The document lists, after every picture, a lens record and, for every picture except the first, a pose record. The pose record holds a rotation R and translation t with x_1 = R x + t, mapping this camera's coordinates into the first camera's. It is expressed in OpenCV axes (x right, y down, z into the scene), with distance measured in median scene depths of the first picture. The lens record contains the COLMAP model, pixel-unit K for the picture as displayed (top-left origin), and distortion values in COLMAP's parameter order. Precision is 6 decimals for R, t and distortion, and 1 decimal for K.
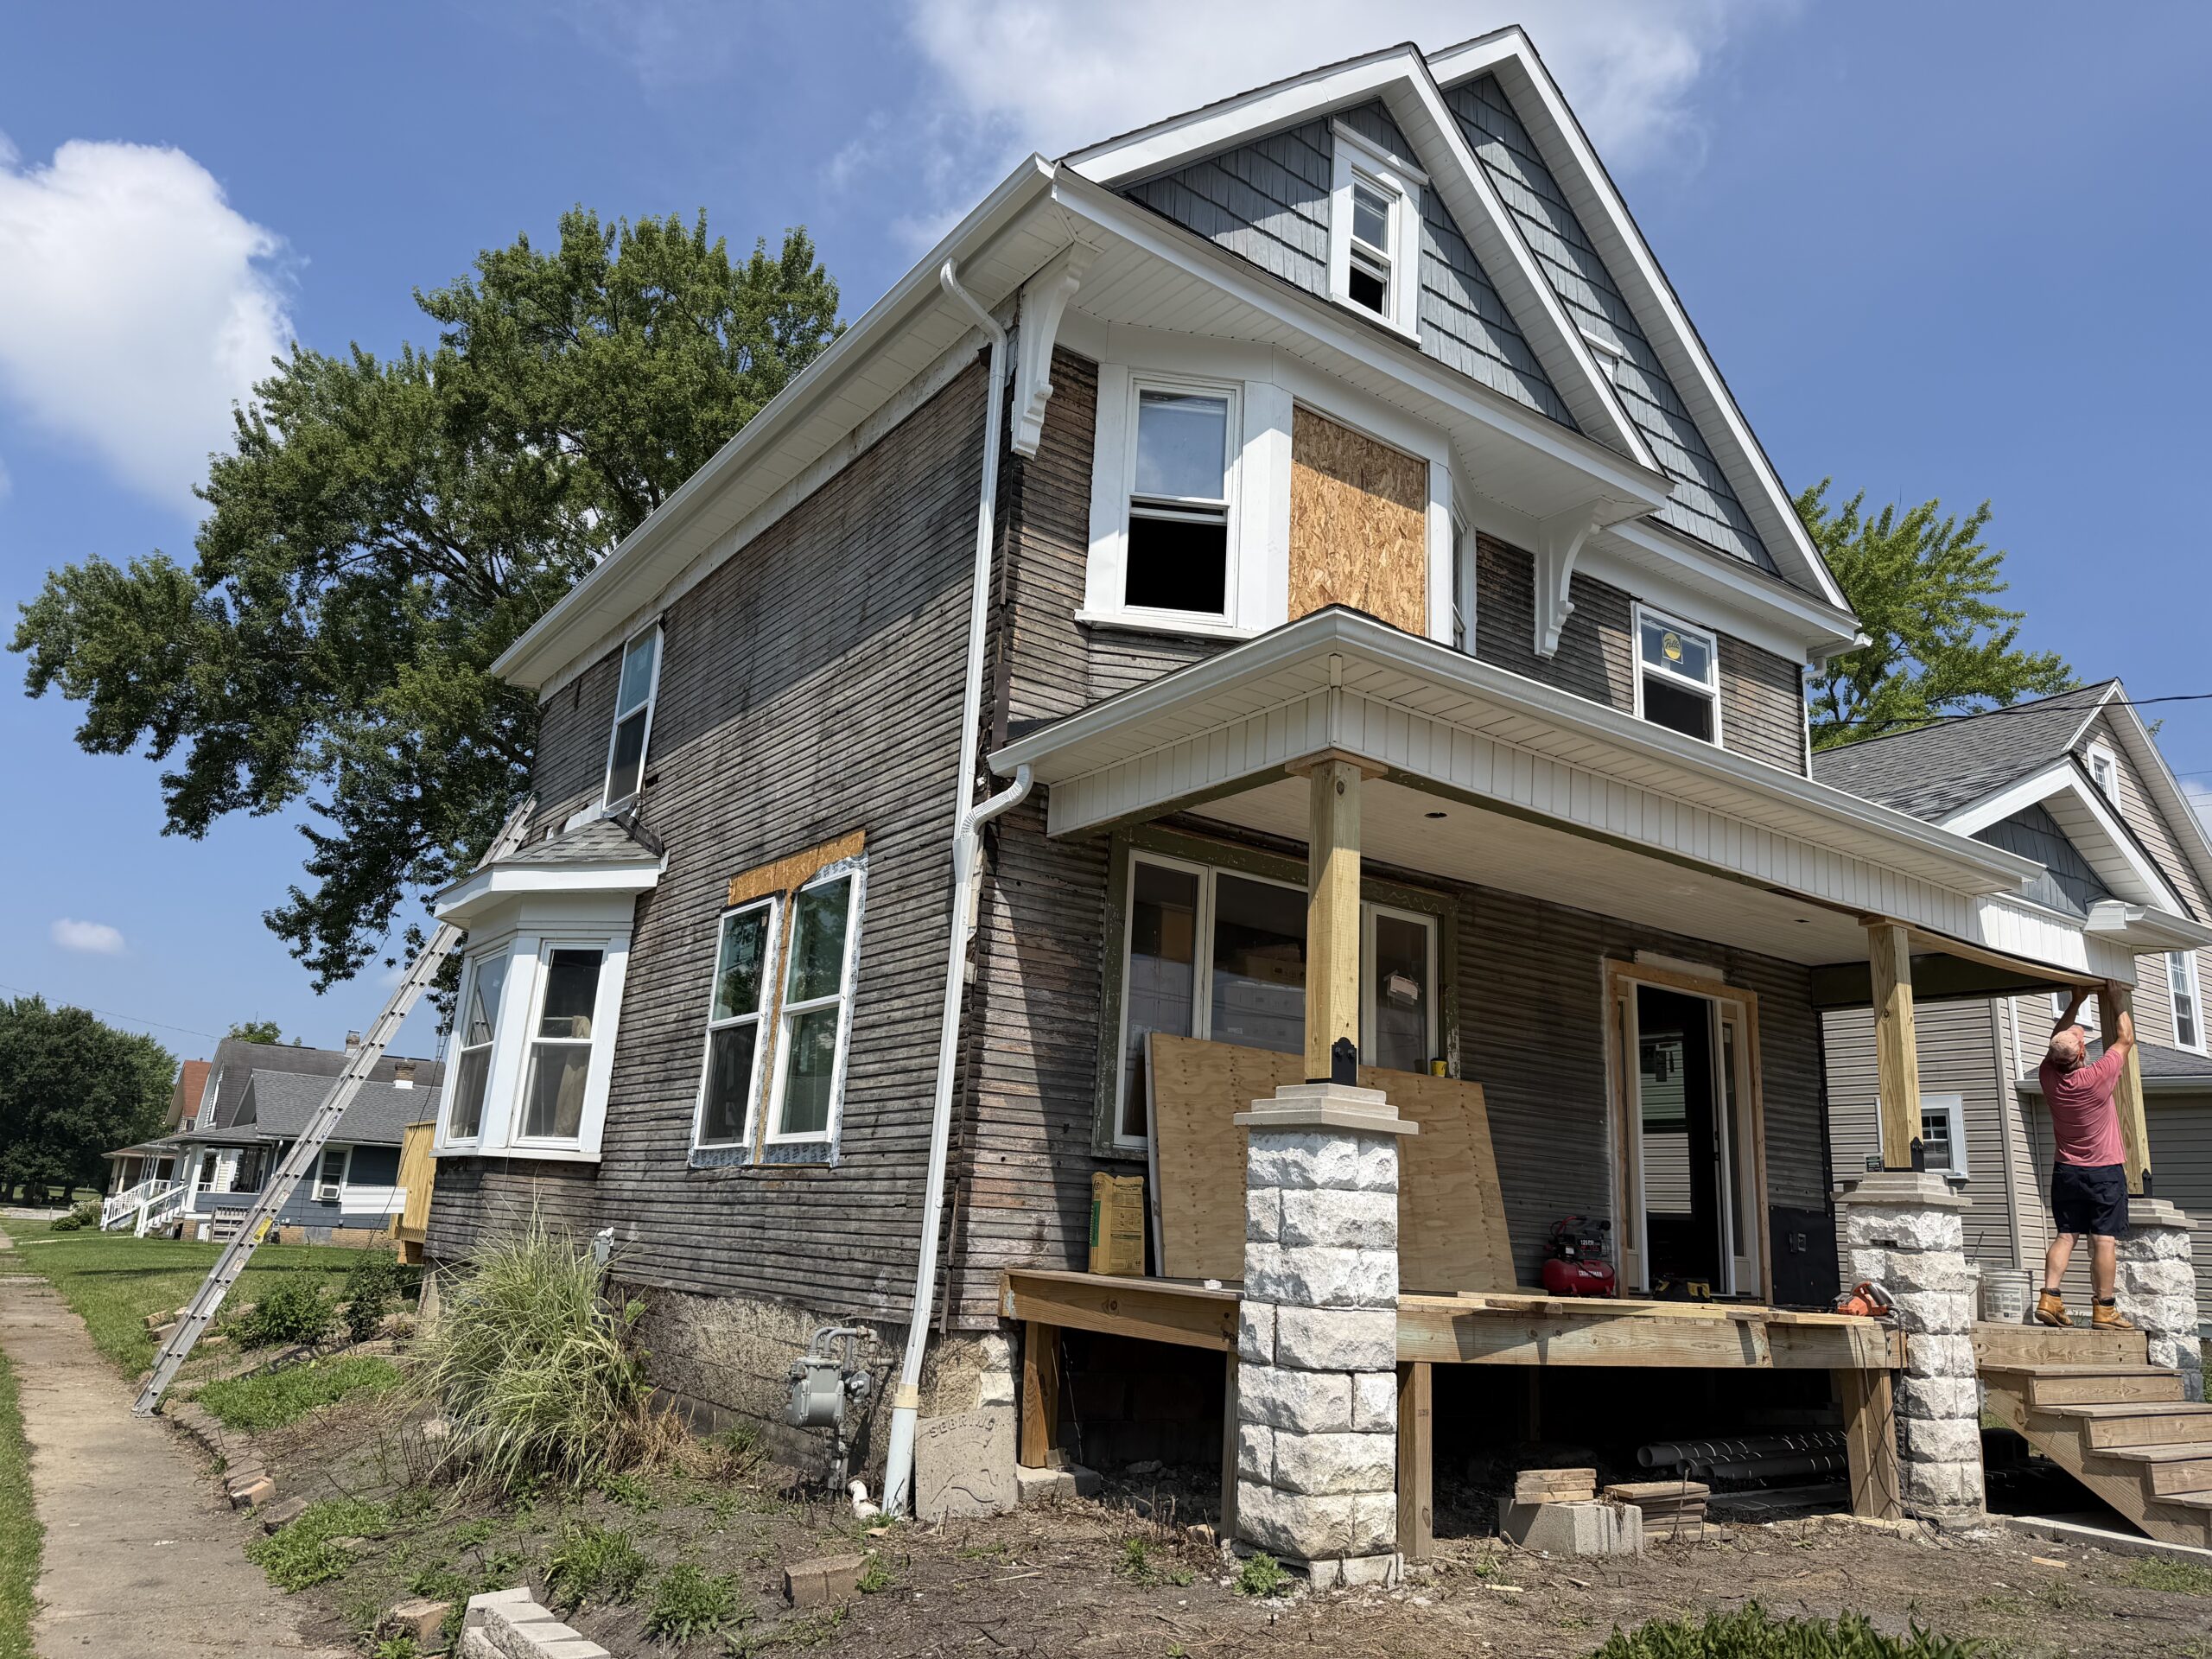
lens RADIAL K [[1554.2, 0, 1102.5], [0, 1554.2, 830.0], [0, 0, 1]] dist [0.060497, -0.078342]
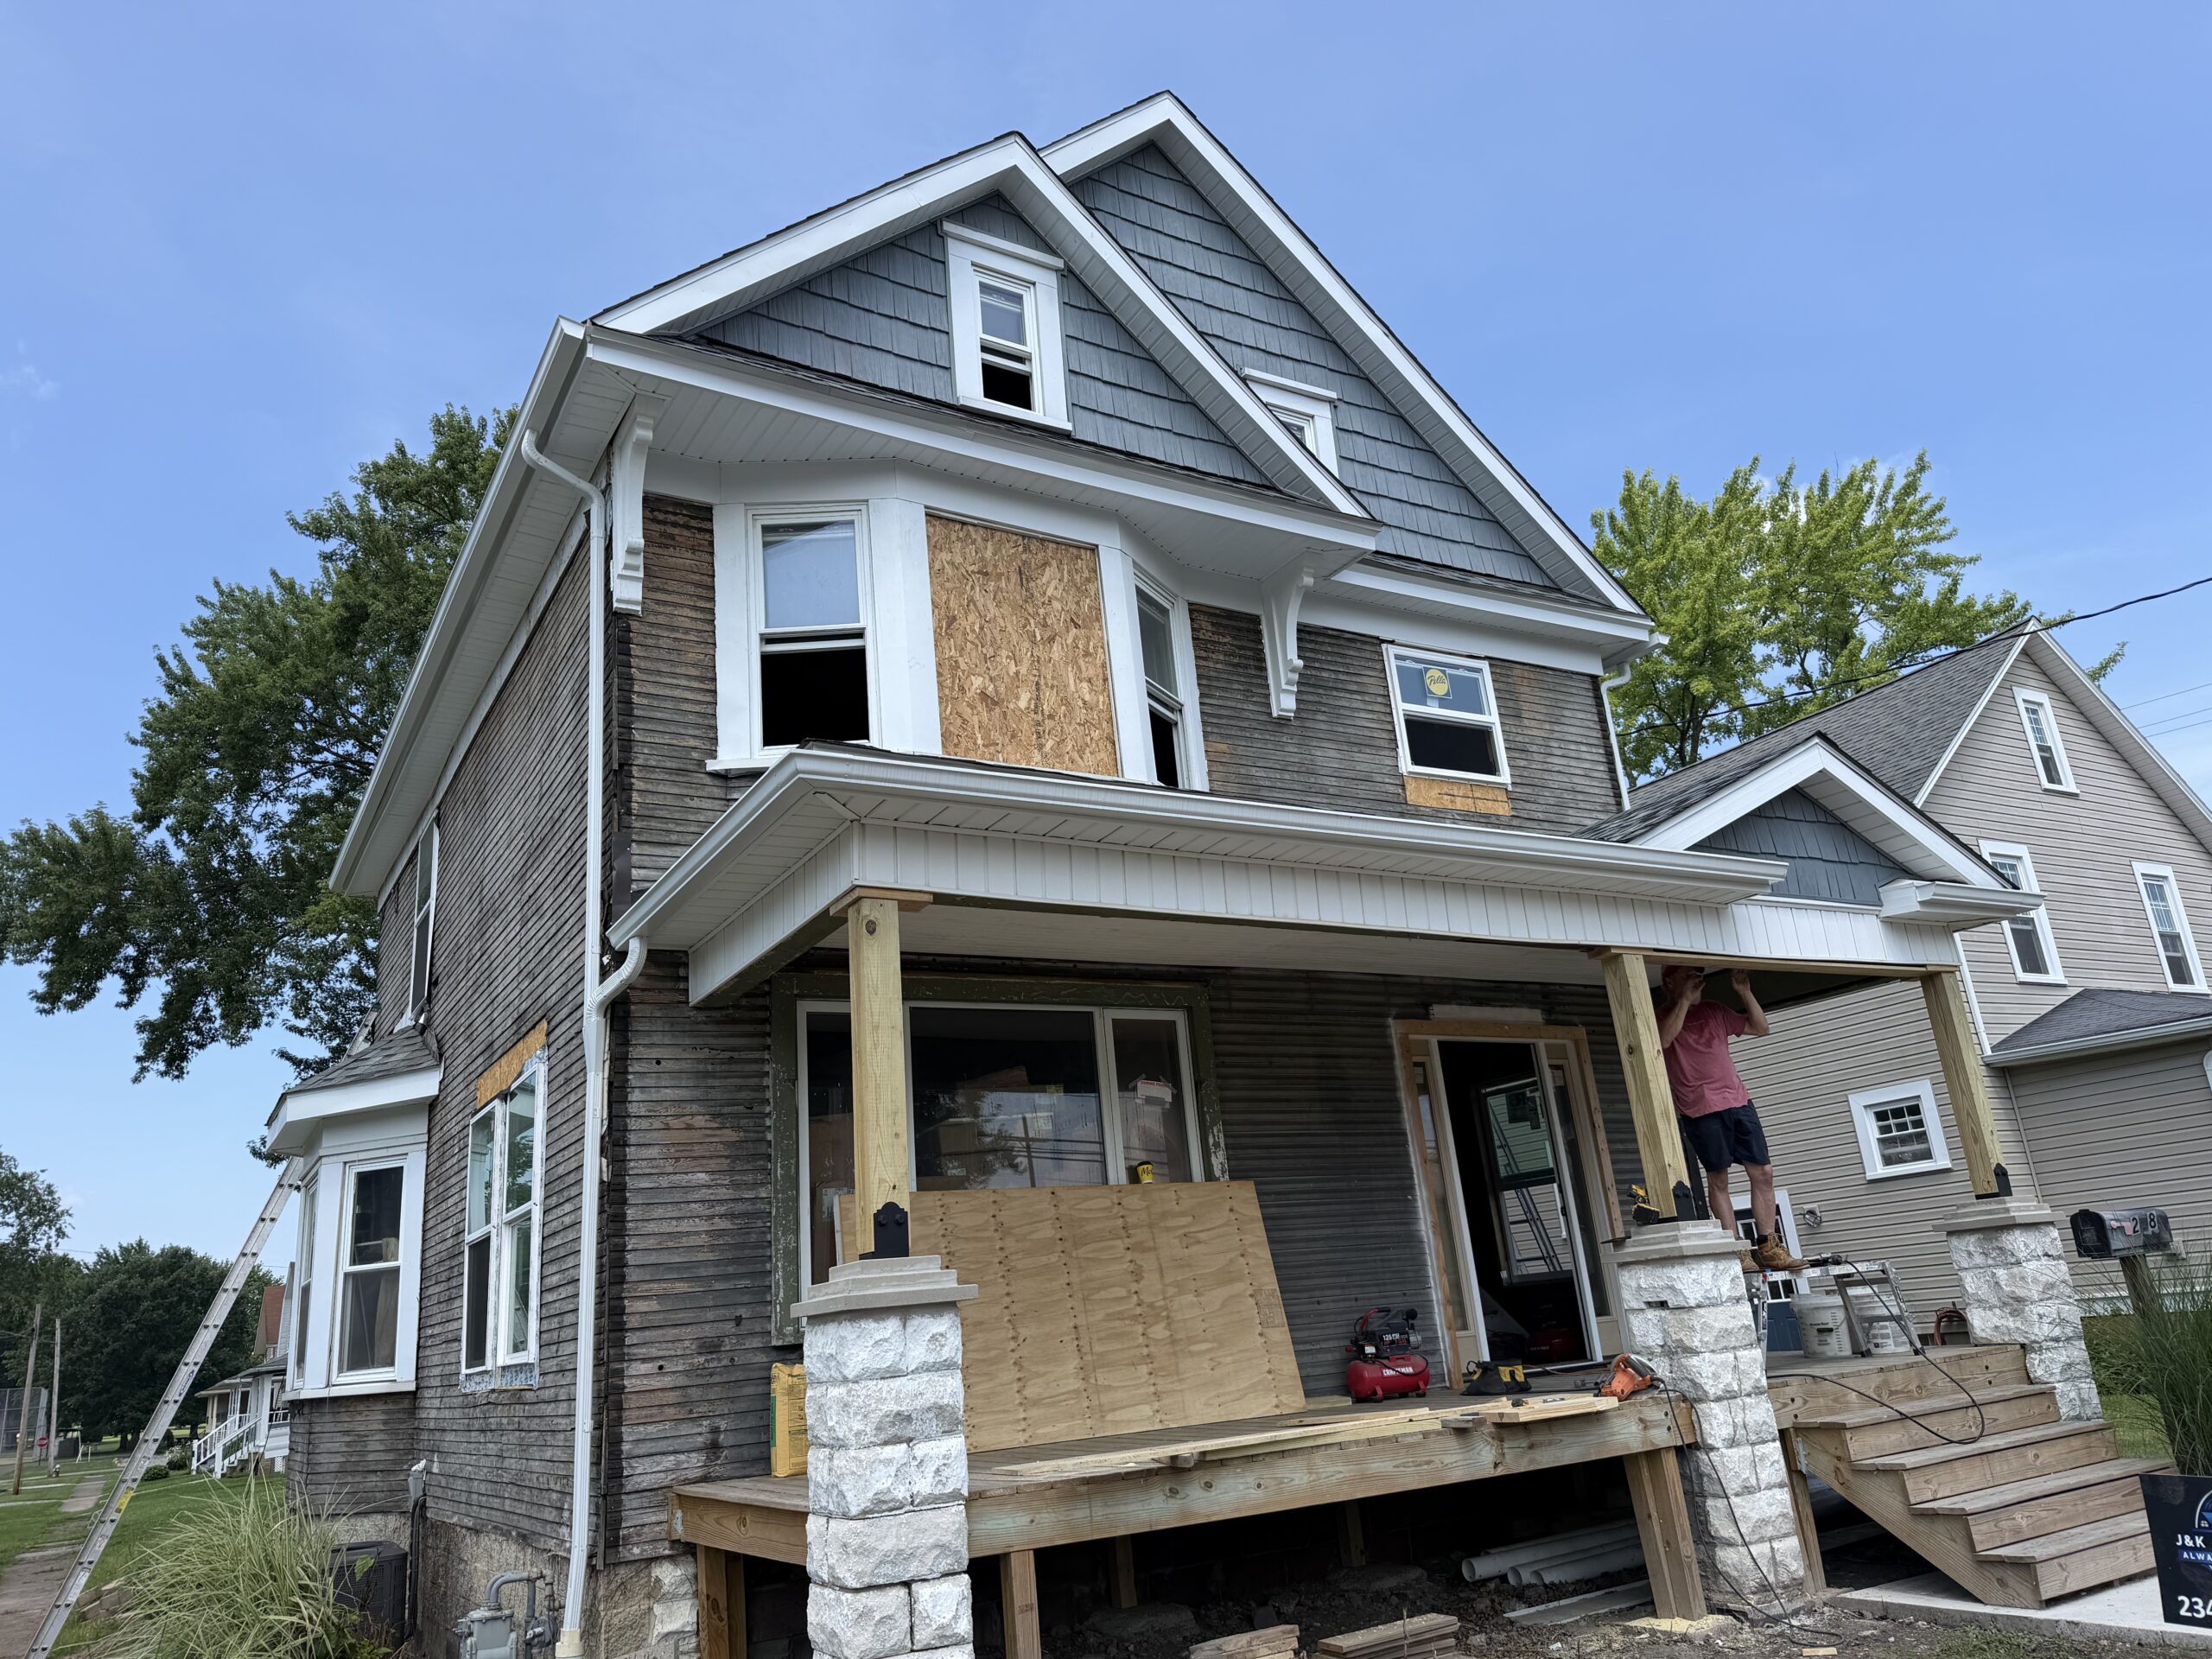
lens RADIAL K [[1554.2, 0, 1104.6], [0, 1554.2, 816.3], [0, 0, 1]] dist [0.060497, -0.078342]
pose [[0.986607, -0.158938, -0.036679, 0.229900], [0.156383, 0.985598, -0.064350, -0.007559], [0.046378, 0.057752, 0.997253, 0.050682]]
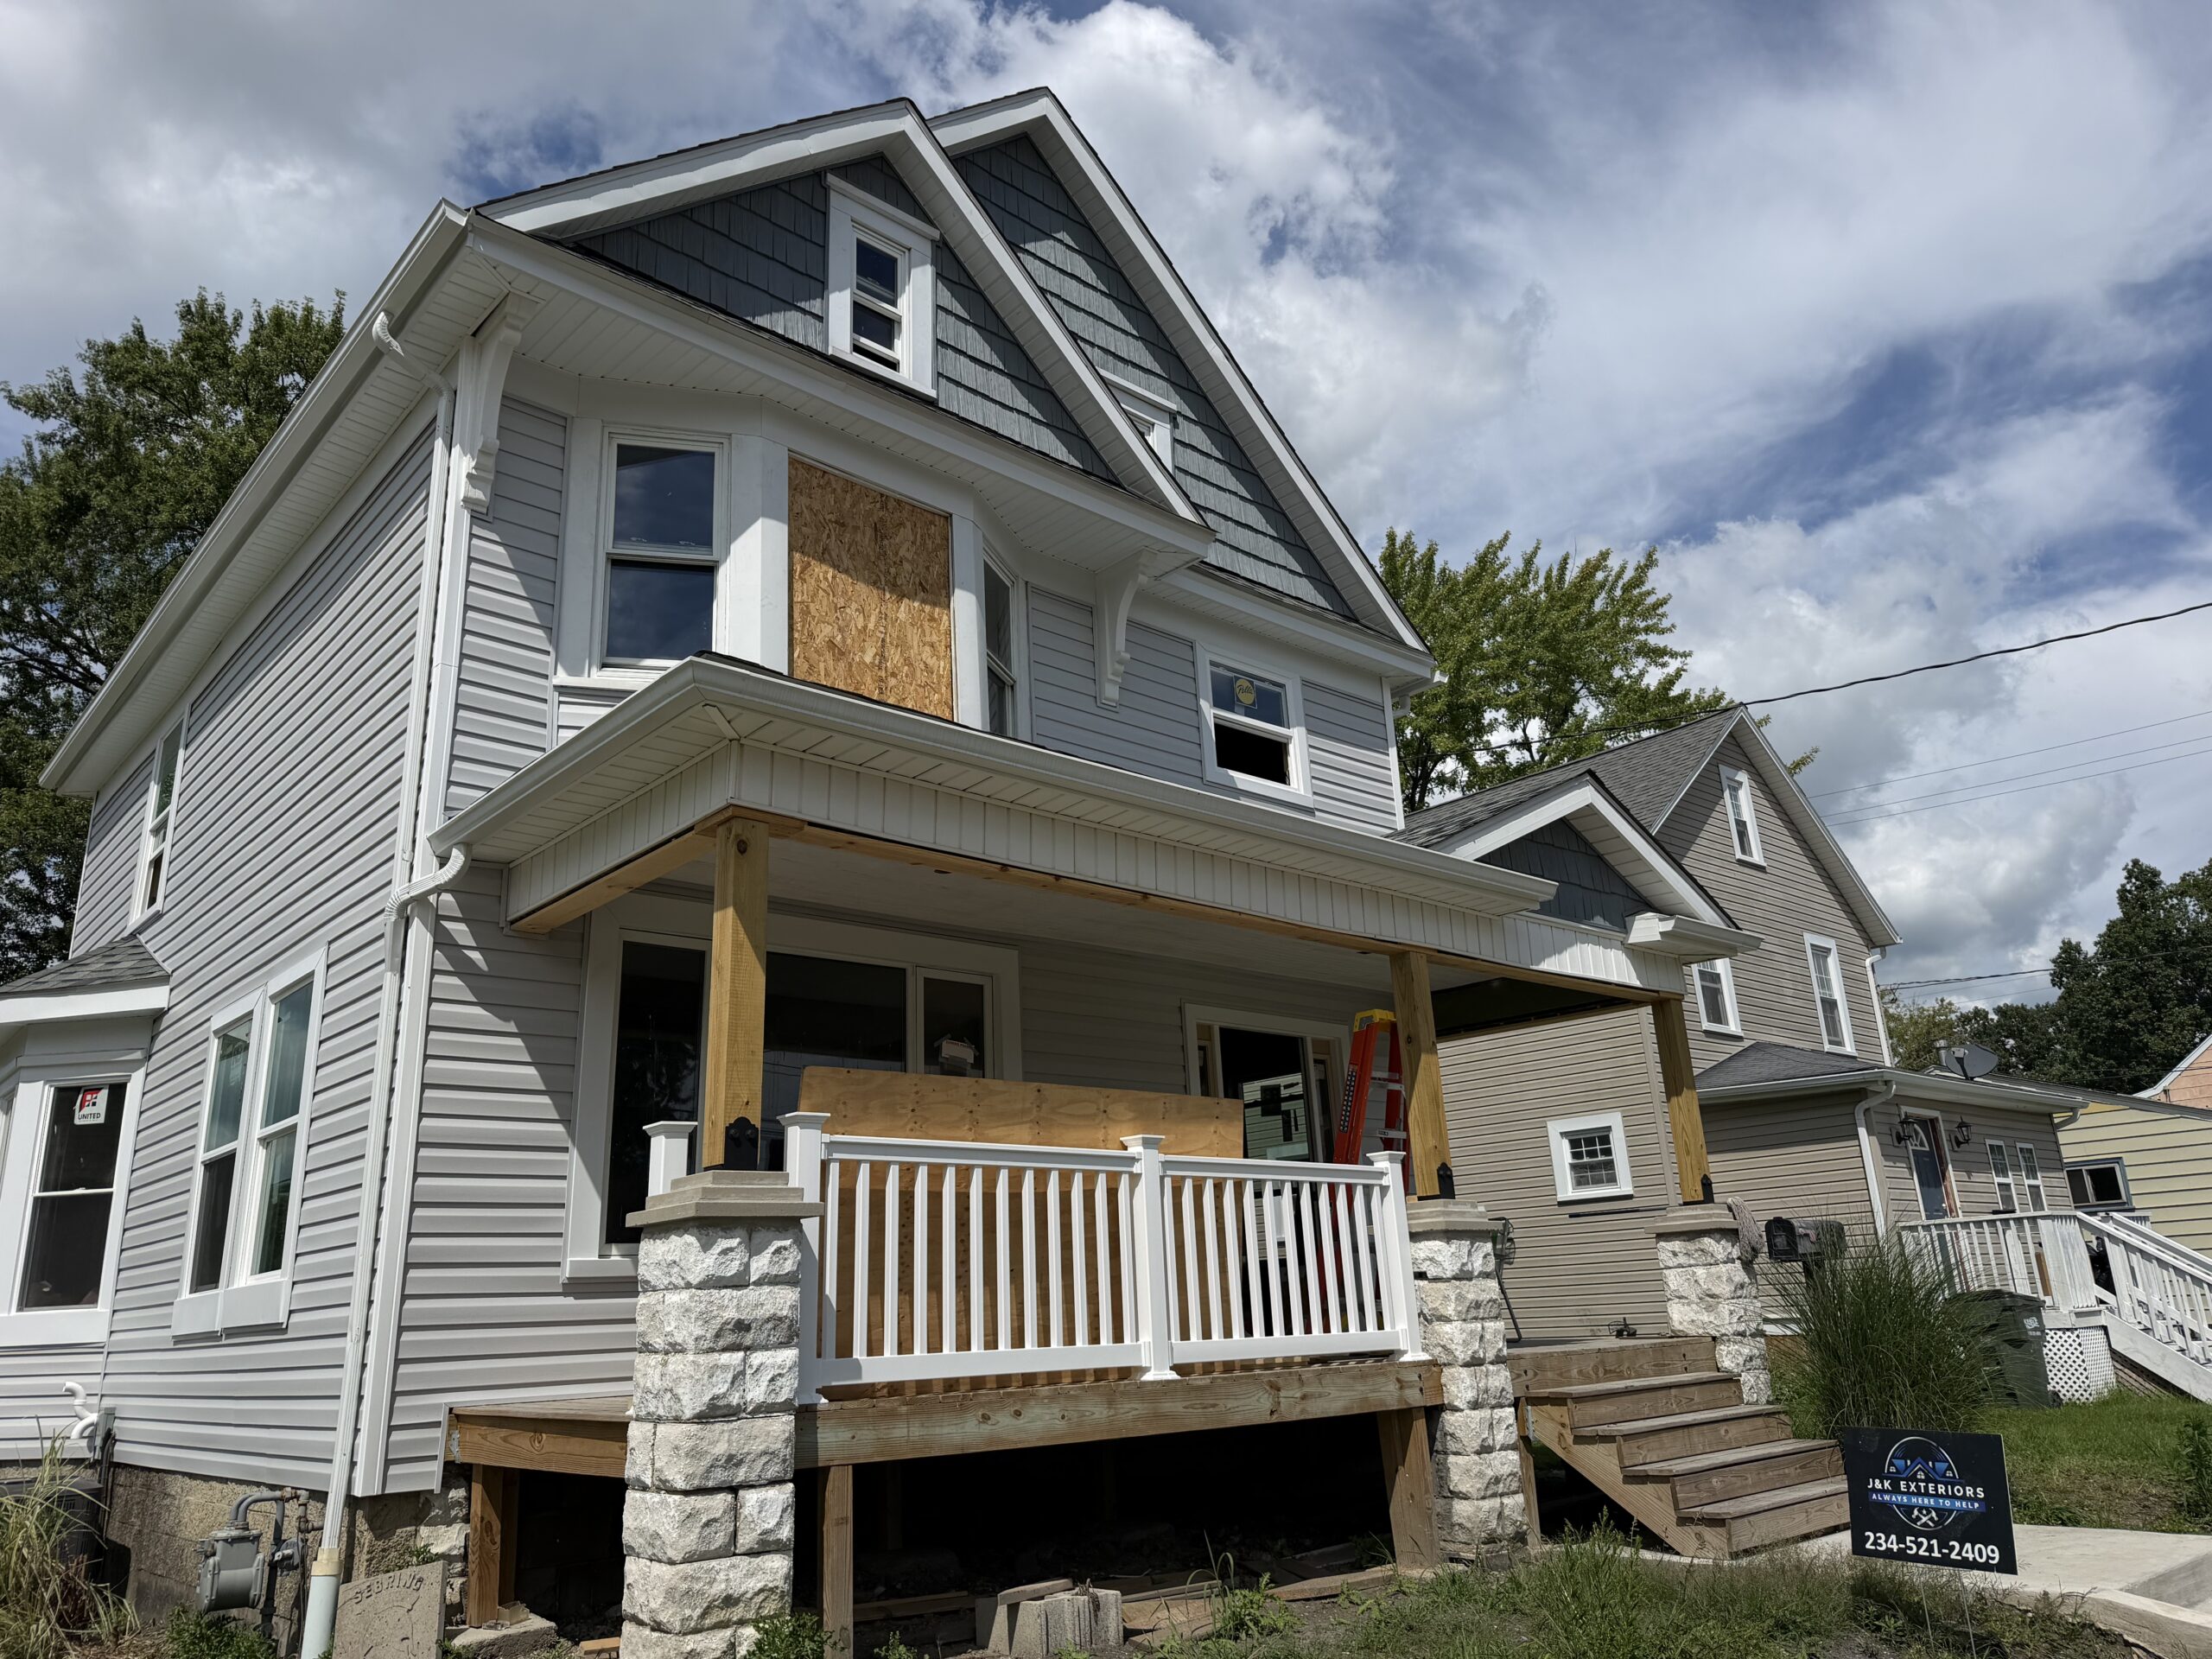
lens RADIAL K [[1554.2, 0, 1096.2], [0, 1554.2, 807.9], [0, 0, 1]] dist [0.060497, -0.078342]
pose [[0.989657, -0.059248, 0.130646, 0.166450], [0.067312, 0.996034, -0.058191, 0.012843], [-0.126681, 0.066383, 0.989720, 0.030293]]
